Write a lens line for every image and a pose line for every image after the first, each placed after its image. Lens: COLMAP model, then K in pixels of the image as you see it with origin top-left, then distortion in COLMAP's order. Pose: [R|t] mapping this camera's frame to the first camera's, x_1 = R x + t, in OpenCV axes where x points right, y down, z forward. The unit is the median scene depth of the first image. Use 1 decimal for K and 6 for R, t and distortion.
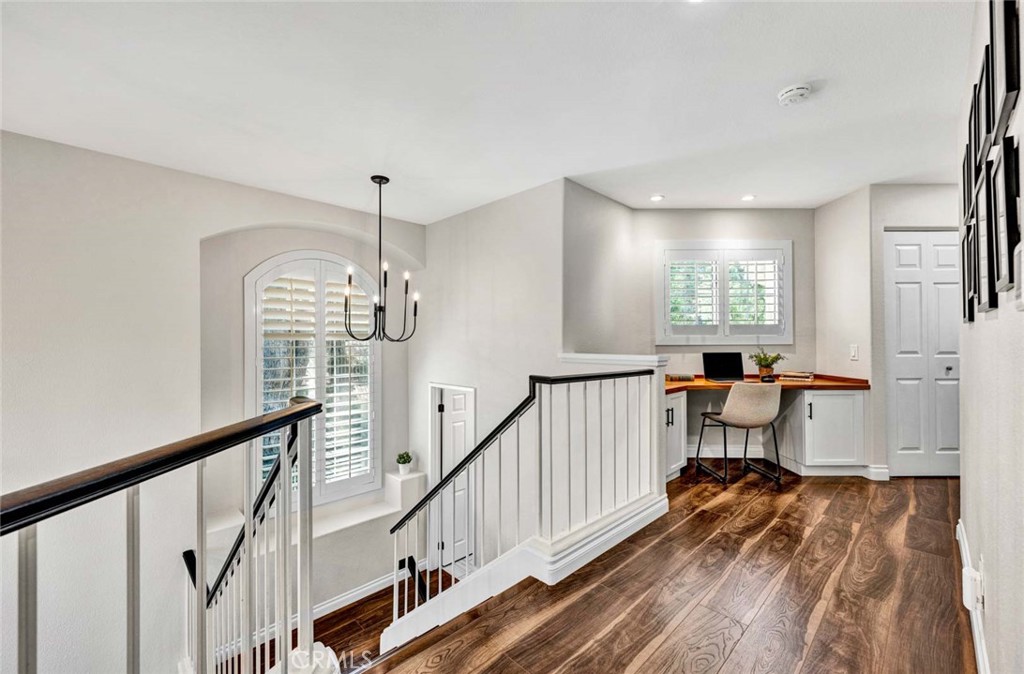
lens RADIAL K [[419.4, 0, 517.2], [0, 419.4, 335.5], [0, 0, 1]] dist [-0.009108, 0.002483]
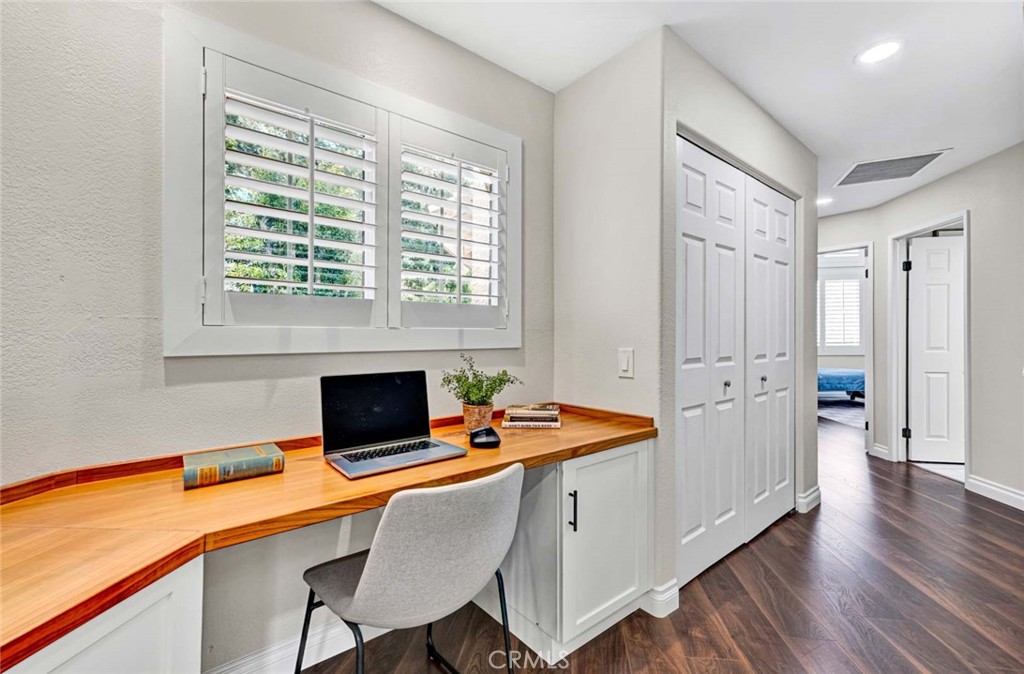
lens RADIAL K [[419.4, 0, 517.9], [0, 419.4, 335.2], [0, 0, 1]] dist [-0.009108, 0.002483]
pose [[0.773331, 0.003173, 0.633995, 0.358283], [-0.006990, 0.999969, 0.003521, 0.005379], [-0.633964, -0.007155, 0.773329, 0.648911]]
